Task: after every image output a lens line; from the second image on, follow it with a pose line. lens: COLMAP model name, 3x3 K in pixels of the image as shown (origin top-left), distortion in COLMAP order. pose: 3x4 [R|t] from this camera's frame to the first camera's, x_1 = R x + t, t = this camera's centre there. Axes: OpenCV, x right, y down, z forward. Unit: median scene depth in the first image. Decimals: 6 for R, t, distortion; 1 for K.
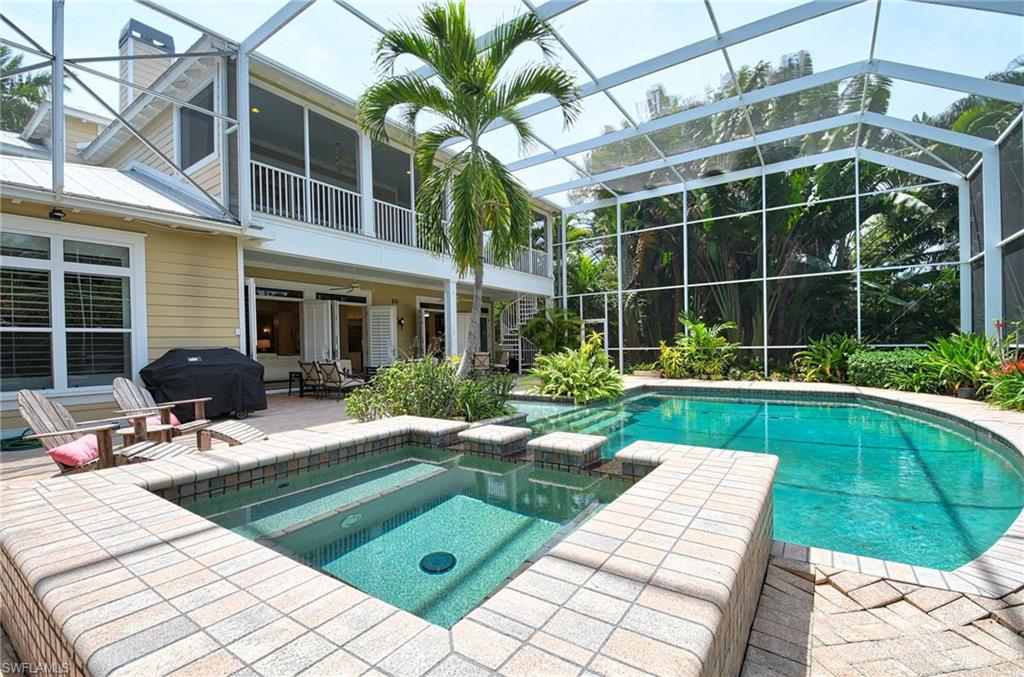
lens RADIAL K [[460.6, 0, 476.1], [0, 460.6, 348.6], [0, 0, 1]] dist [0.001520, -0.000014]
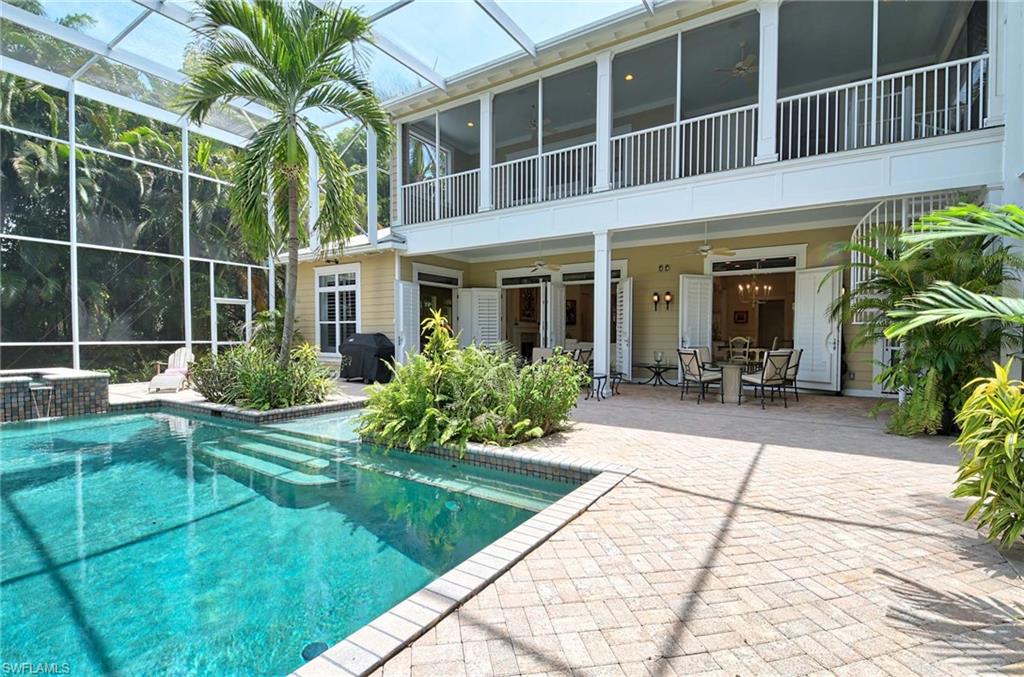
lens RADIAL K [[460.6, 0, 476.1], [0, 460.6, 348.6], [0, 0, 1]] dist [0.001520, -0.000014]
pose [[0.068372, 0.052748, -0.996264, 0.598831], [-0.006755, 0.998603, 0.052408, -0.019736], [0.997637, 0.003146, 0.068633, 0.812387]]
